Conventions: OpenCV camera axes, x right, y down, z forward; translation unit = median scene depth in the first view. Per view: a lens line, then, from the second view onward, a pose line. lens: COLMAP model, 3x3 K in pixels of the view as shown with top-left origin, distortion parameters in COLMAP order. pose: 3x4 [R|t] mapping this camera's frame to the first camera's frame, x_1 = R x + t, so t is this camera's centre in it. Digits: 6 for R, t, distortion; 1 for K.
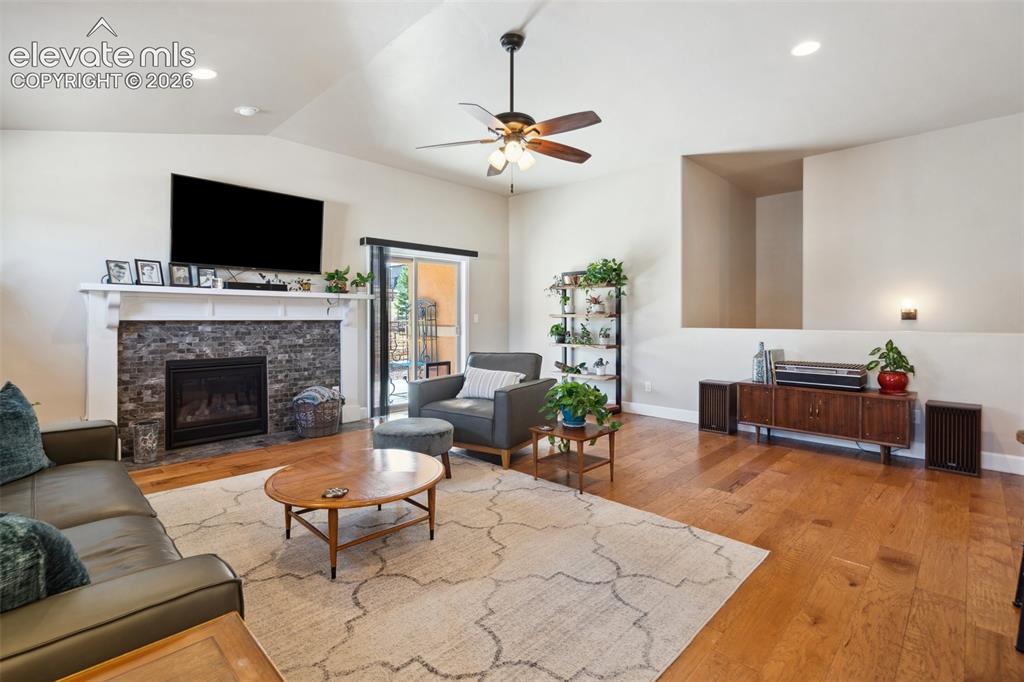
lens RADIAL K [[468.7, 0, 502.0], [0, 468.7, 323.2], [0, 0, 1]] dist [-0.005162, 0.002505]
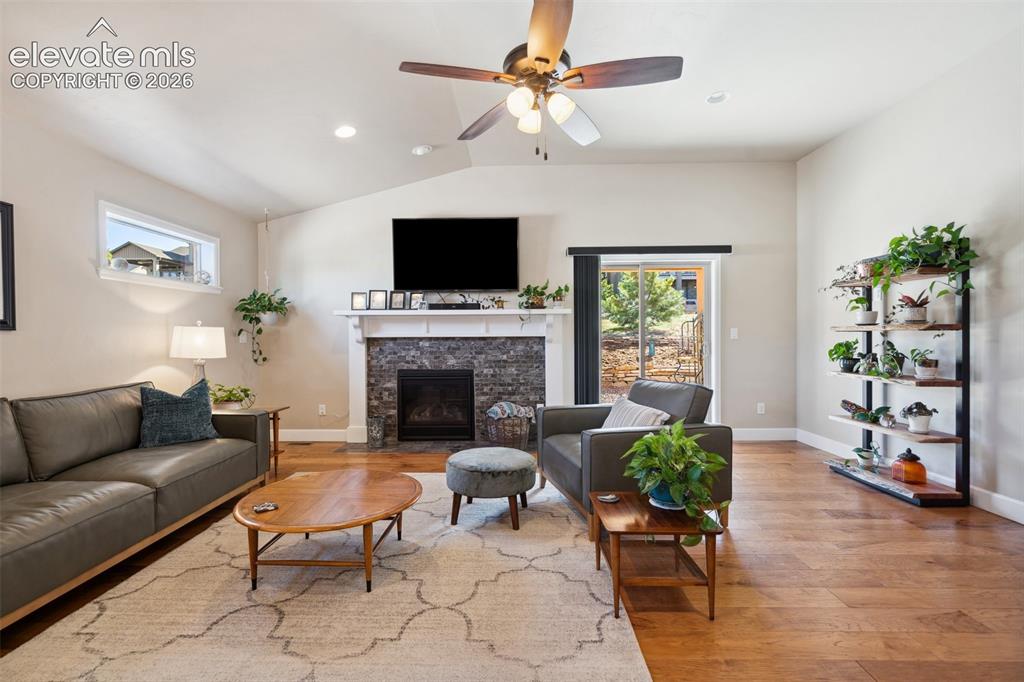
lens RADIAL K [[468.7, 0, 504.7], [0, 468.7, 339.2], [0, 0, 1]] dist [-0.005162, 0.002505]
pose [[0.692693, 0.002660, -0.721228, 0.326913], [-0.000750, 0.999995, 0.002967, -0.003673], [0.721232, -0.001515, 0.692692, 0.295336]]
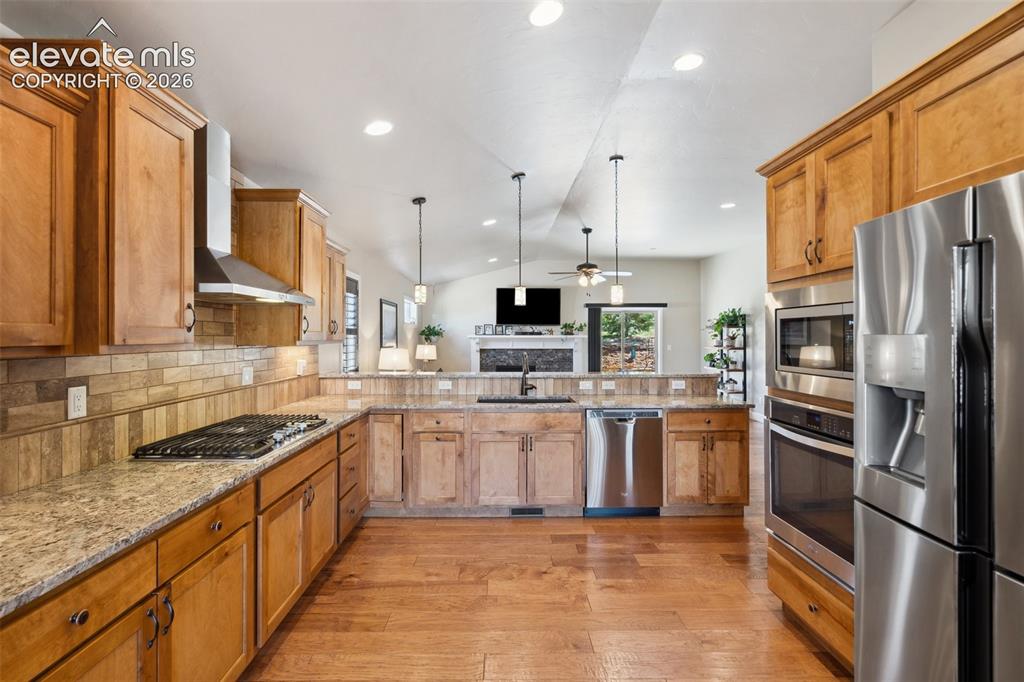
lens RADIAL K [[468.7, 0, 507.0], [0, 468.7, 338.2], [0, 0, 1]] dist [-0.005162, 0.002505]
pose [[0.713939, 0.003732, -0.700198, 0.863350], [-0.007317, 0.999971, -0.002131, -0.046727], [0.700170, 0.006645, 0.713946, -0.581271]]
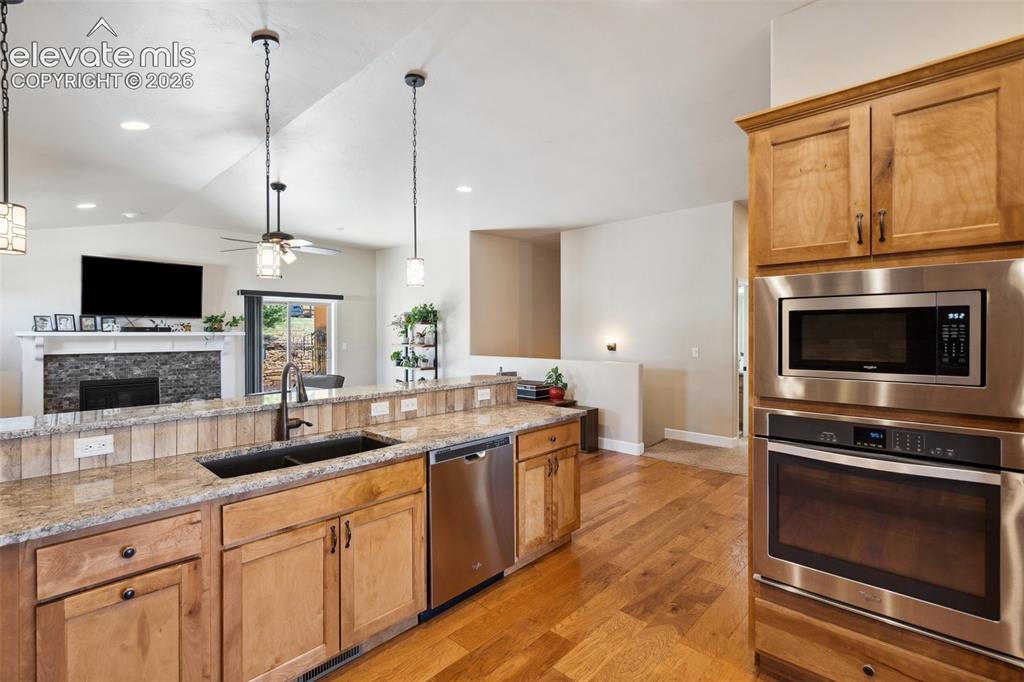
lens RADIAL K [[468.7, 0, 501.8], [0, 468.7, 337.4], [0, 0, 1]] dist [-0.005162, 0.002505]
pose [[0.999821, -0.001007, 0.018879, 0.498508], [0.001004, 0.999999, 0.000162, -0.048233], [-0.018880, -0.000143, 0.999822, -0.424113]]
